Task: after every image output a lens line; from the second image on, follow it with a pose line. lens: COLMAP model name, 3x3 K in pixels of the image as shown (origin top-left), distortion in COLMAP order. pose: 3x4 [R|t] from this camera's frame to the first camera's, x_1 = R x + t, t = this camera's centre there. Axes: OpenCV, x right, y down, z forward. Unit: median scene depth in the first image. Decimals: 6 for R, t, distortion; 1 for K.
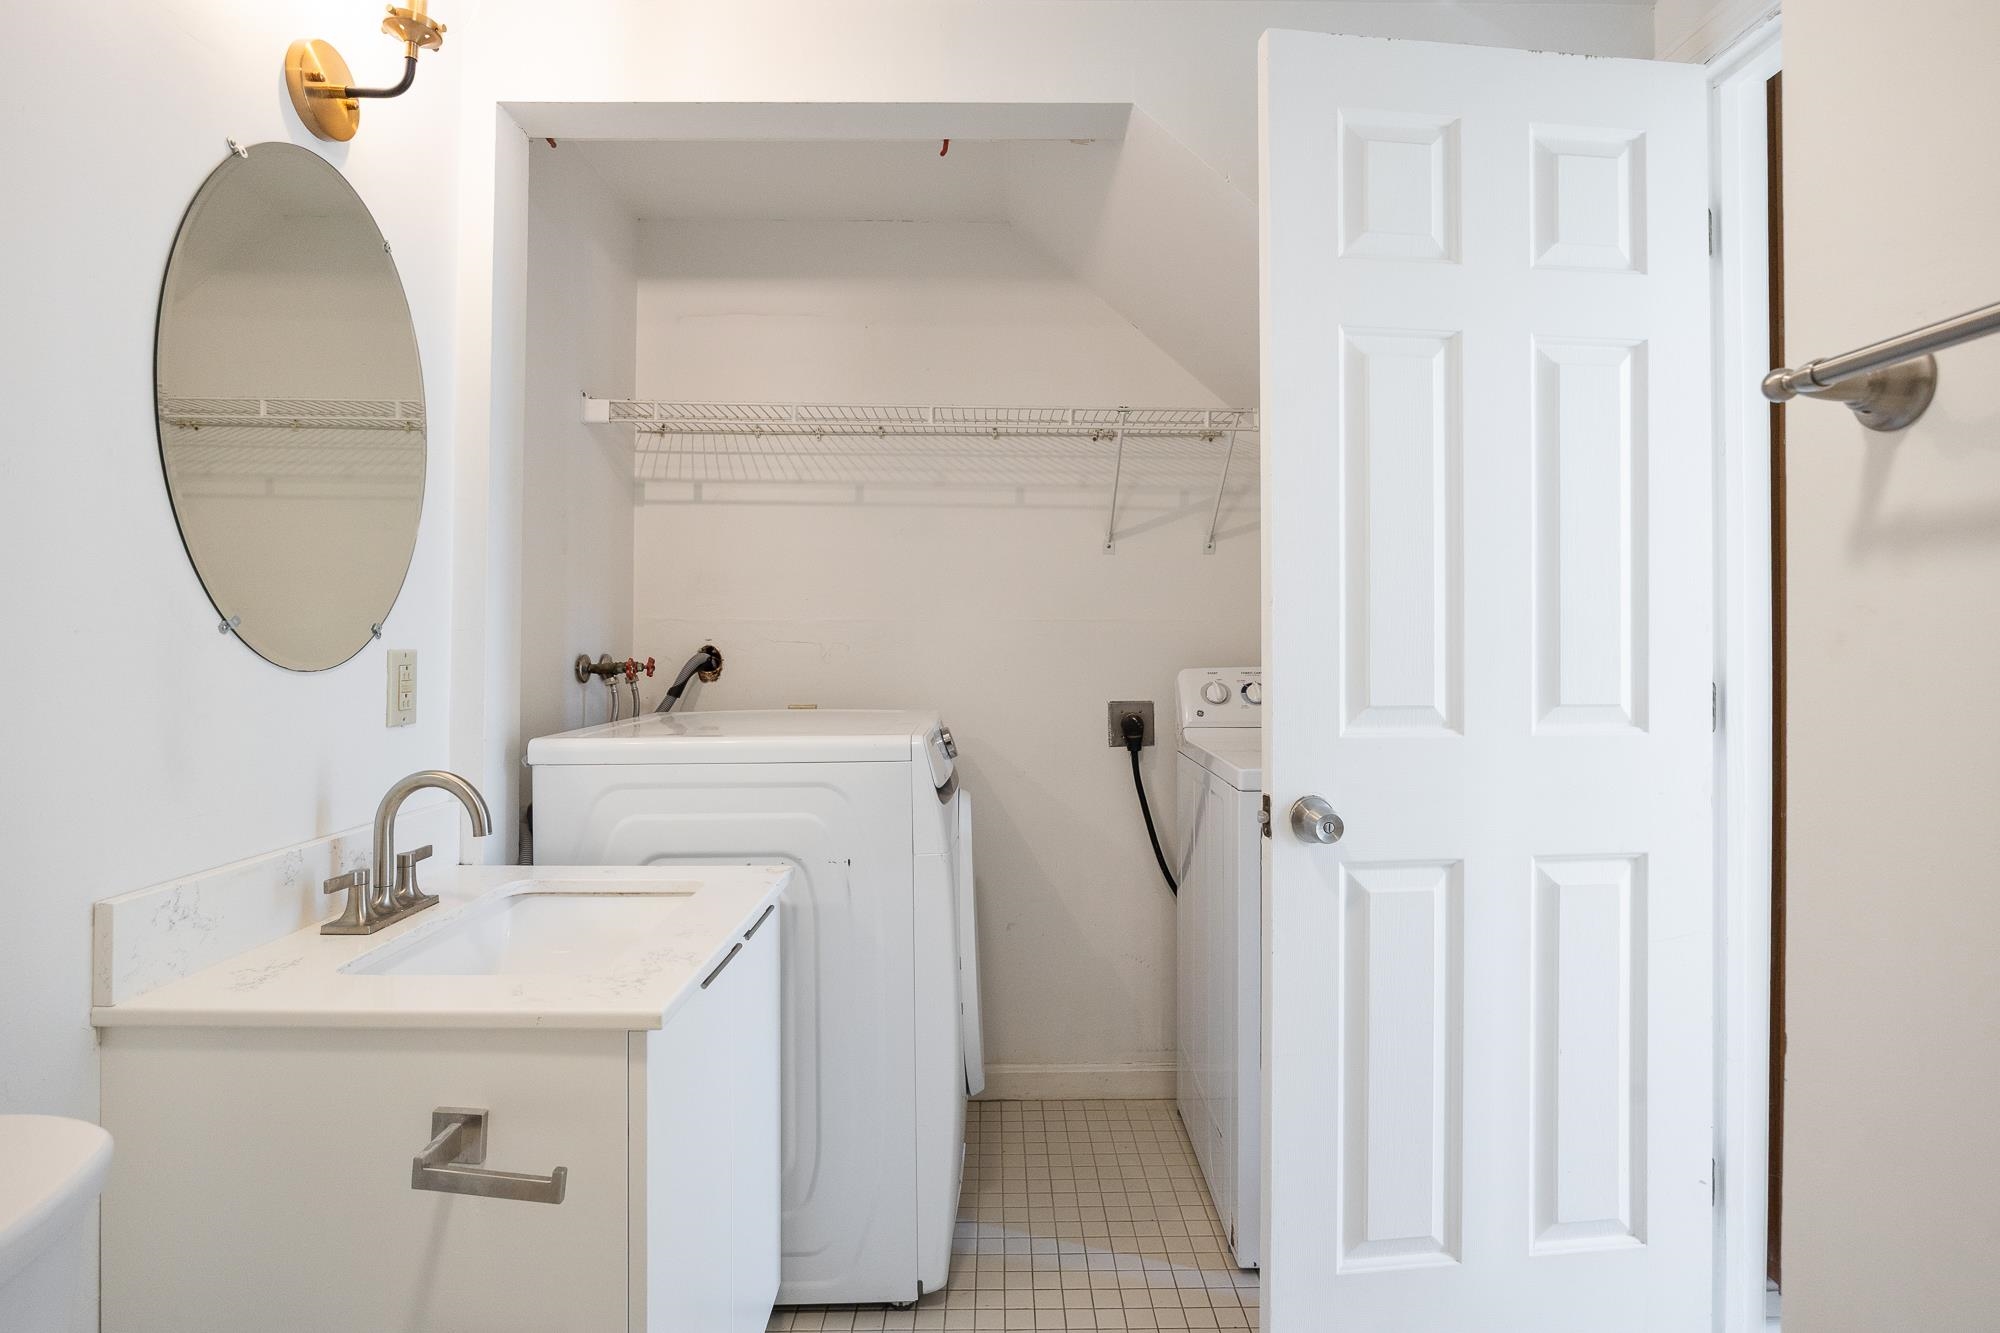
lens RADIAL K [[1008.2, 0, 1002.1], [0, 1008.2, 658.4], [0, 0, 1]] dist [-0.009141, 0.002059]
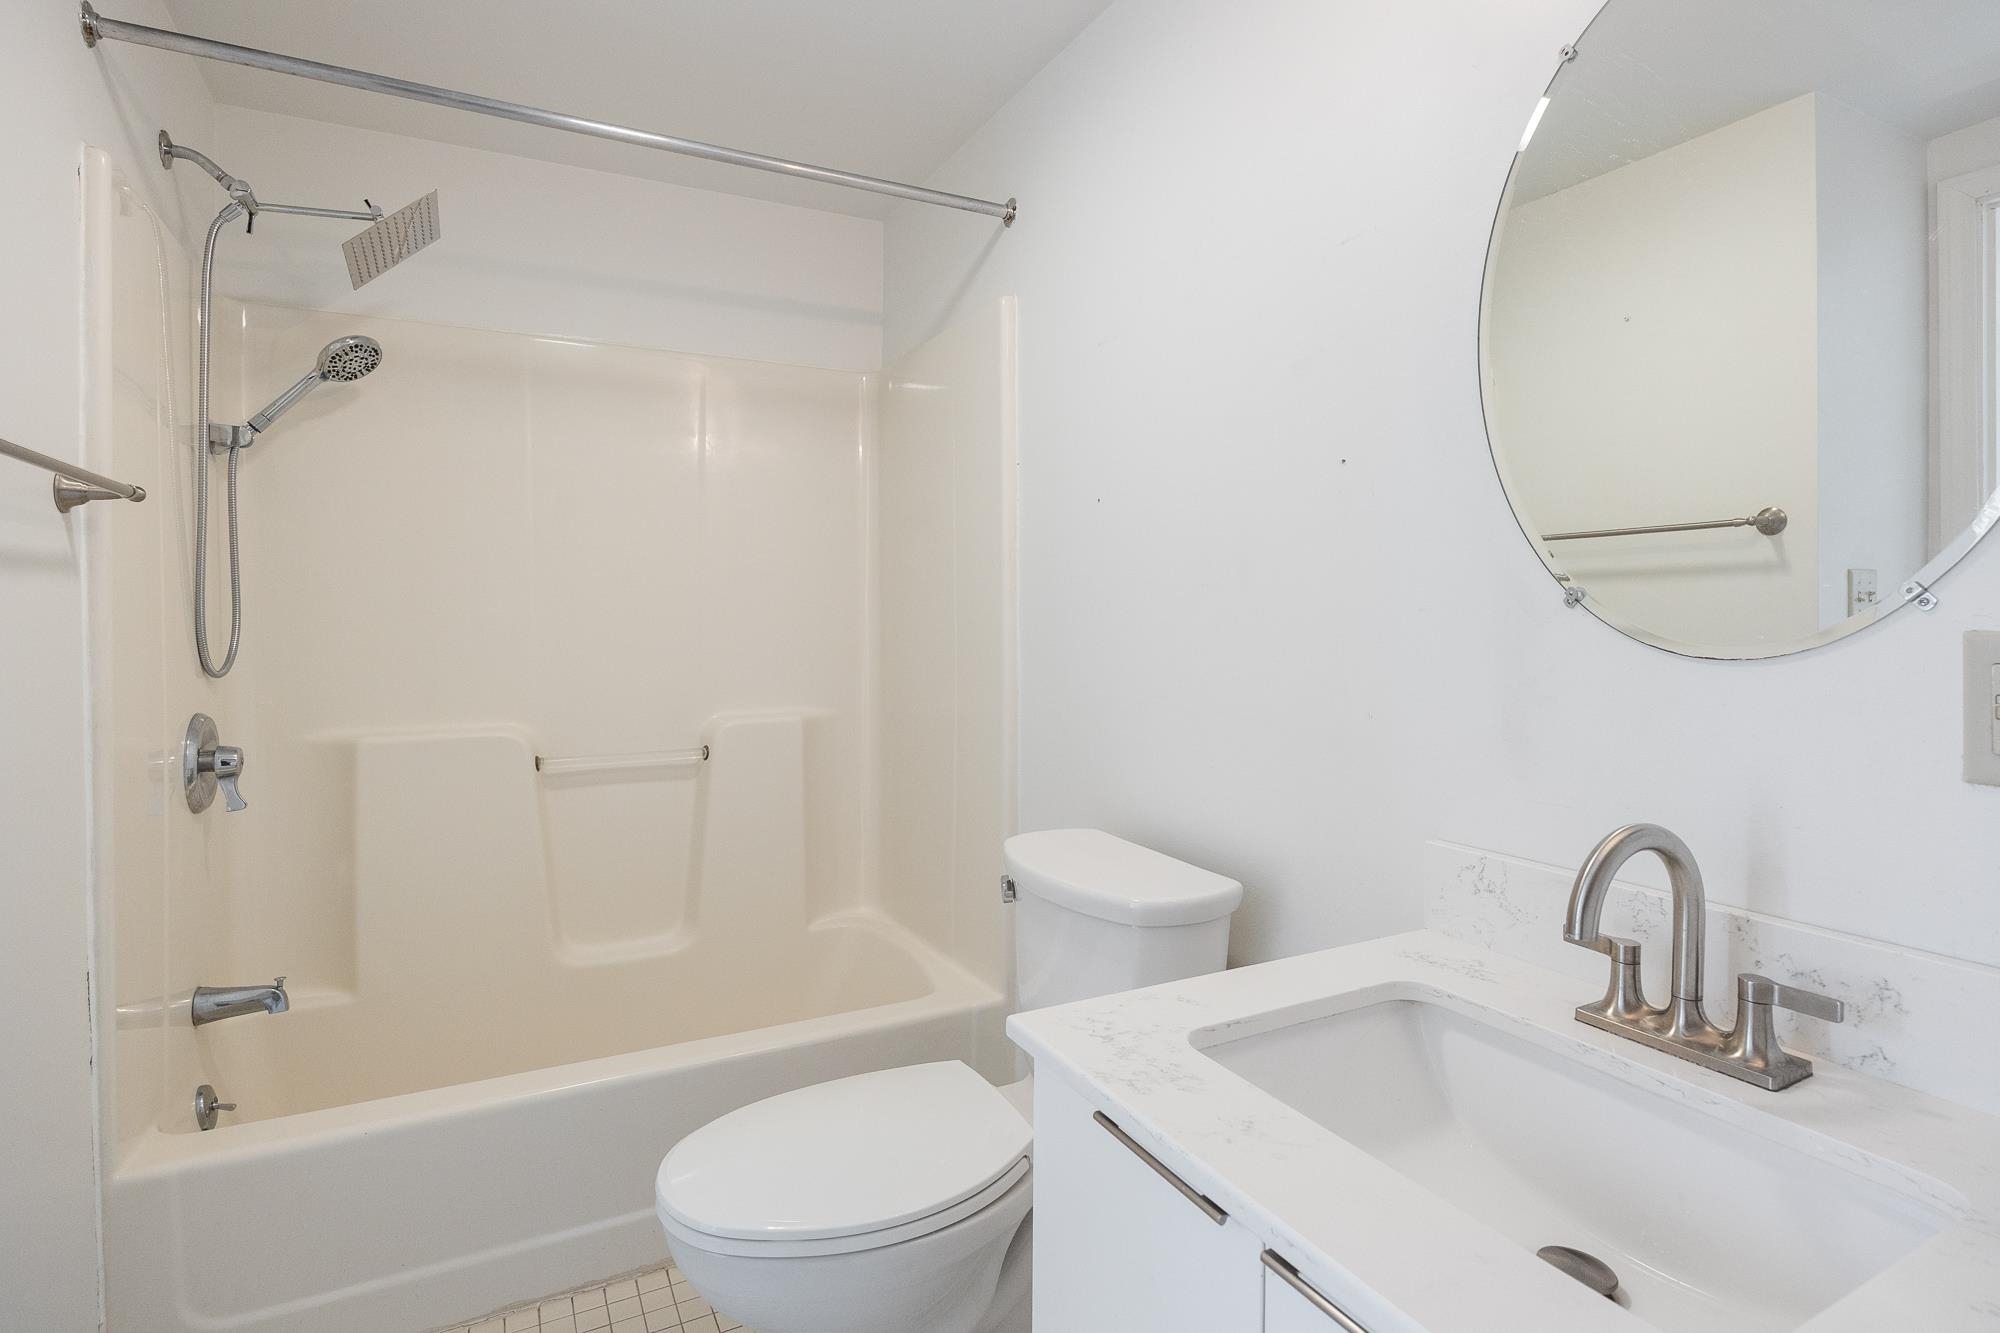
lens RADIAL K [[981.0, 0, 988.3], [0, 981.0, 629.1], [0, 0, 1]] dist [-0.008544, -0.000425]
pose [[-0.890985, 0.006163, -0.453991, 0.077152], [-0.005094, 0.999709, 0.023567, -0.025033], [0.454004, 0.023310, -0.890695, 1.597538]]
